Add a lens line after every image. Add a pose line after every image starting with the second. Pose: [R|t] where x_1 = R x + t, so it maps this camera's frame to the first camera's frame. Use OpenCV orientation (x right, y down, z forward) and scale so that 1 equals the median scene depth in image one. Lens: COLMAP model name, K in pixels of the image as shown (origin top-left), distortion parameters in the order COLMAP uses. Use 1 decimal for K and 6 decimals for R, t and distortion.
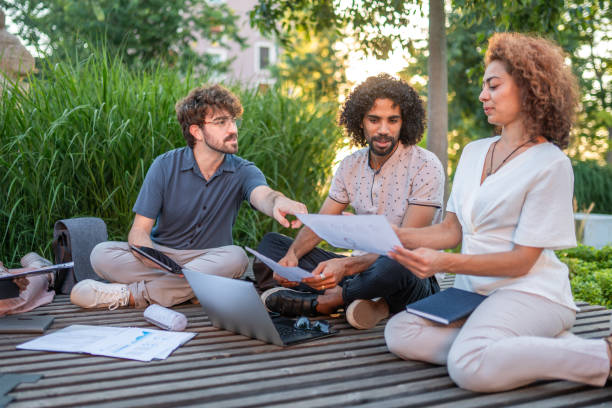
lens RADIAL K [[710.2, 0, 295.9], [0, 710.2, 173.8], [0, 0, 1]] dist [-0.029144, -0.005142]
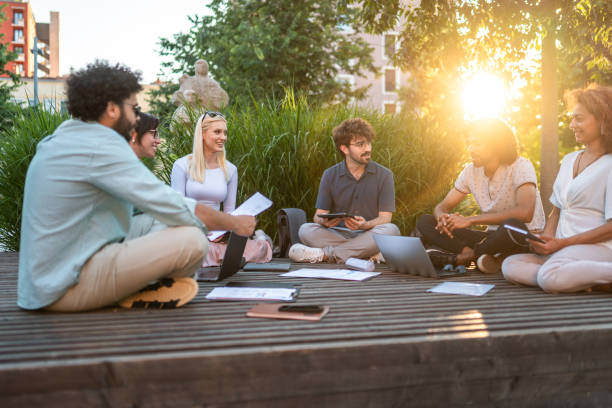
lens RADIAL K [[703.2, 0, 289.2], [0, 703.2, 193.7], [0, 0, 1]] dist [-0.006642, 0.011326]
pose [[0.983630, -0.008155, -0.180018, -0.030453], [0.008272, 0.999966, -0.000105, 0.022361], [0.180012, -0.001386, 0.983663, -0.328383]]
